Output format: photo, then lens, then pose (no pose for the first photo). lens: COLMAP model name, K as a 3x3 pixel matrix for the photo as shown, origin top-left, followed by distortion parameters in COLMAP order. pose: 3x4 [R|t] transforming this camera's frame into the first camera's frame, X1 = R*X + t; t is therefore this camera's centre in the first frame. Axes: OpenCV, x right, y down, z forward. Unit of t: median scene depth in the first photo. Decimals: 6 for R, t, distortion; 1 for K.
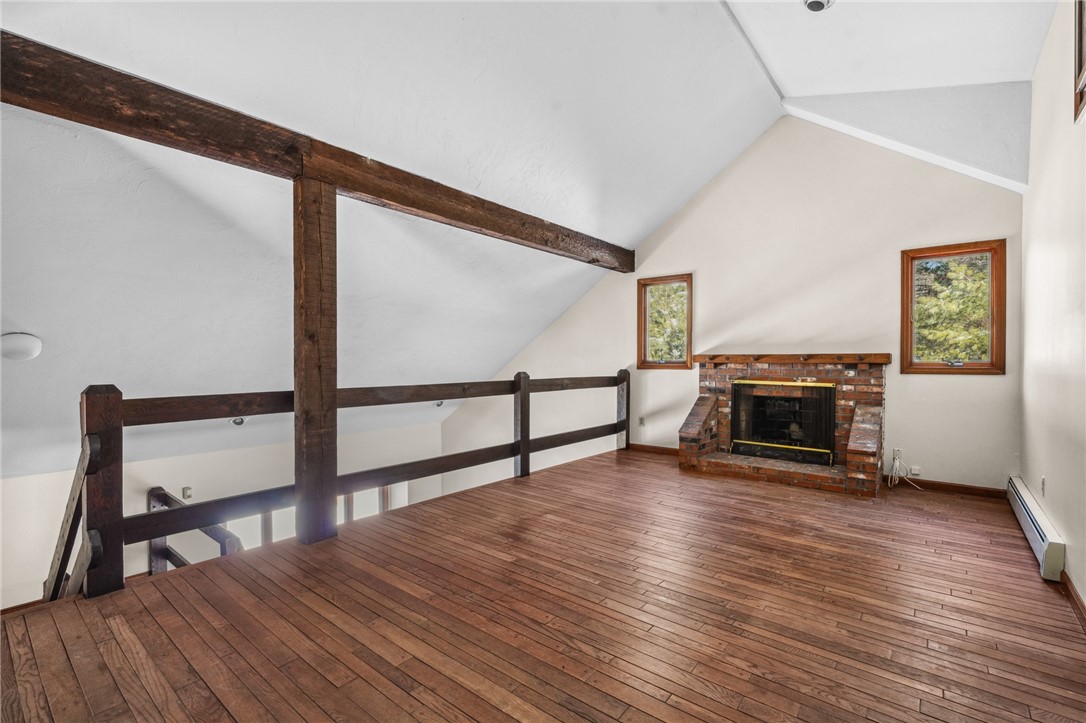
lens RADIAL K [[490.9, 0, 539.5], [0, 490.9, 367.6], [0, 0, 1]] dist [-0.009571, 0.001425]
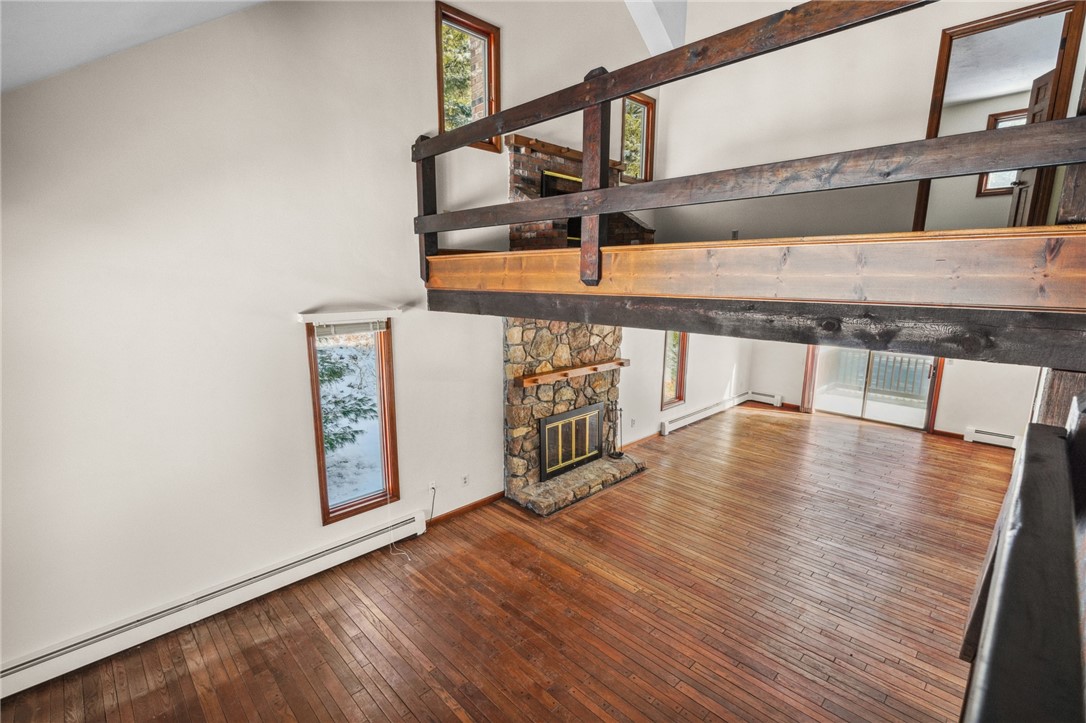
lens RADIAL K [[490.9, 0, 539.5], [0, 490.9, 367.6], [0, 0, 1]] dist [-0.009571, 0.001425]
pose [[0.118686, -0.187893, 0.974992, -0.702553], [0.014301, 0.982154, 0.187532, 0.254971], [-0.992829, -0.008314, 0.119255, 1.006724]]
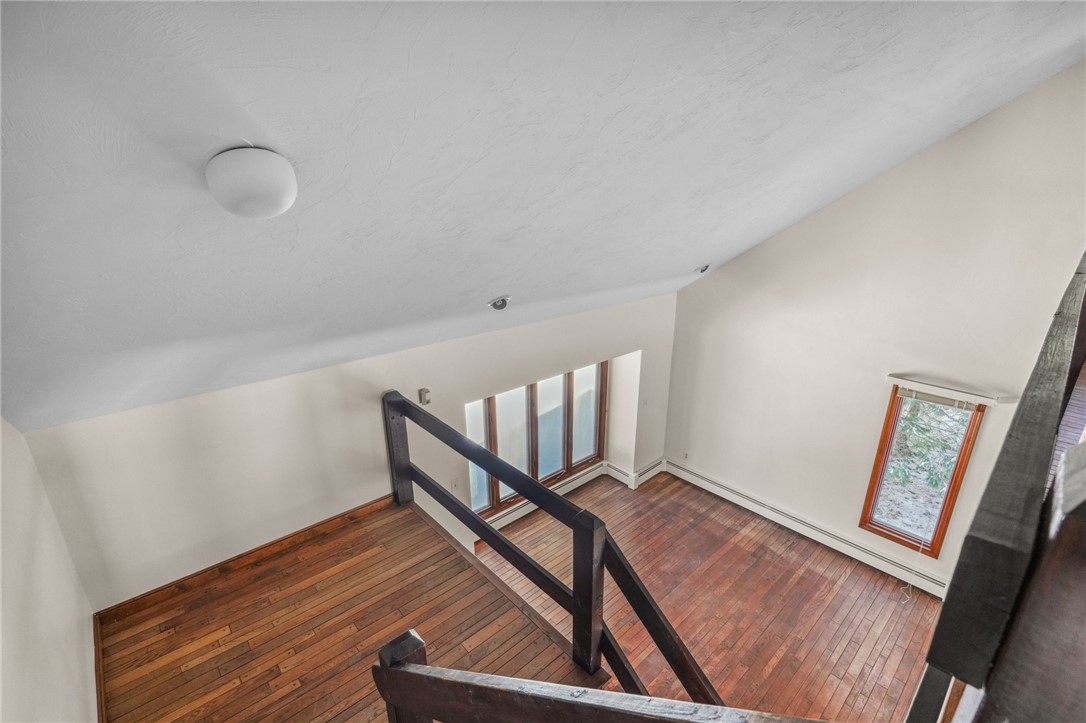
lens RADIAL K [[490.9, 0, 539.5], [0, 490.9, 367.6], [0, 0, 1]] dist [-0.009571, 0.001425]
pose [[0.987296, 0.046774, -0.151849, -0.535384], [0.002648, 0.950712, 0.310063, -0.016035], [0.158868, -0.306526, 0.938511, 0.423250]]
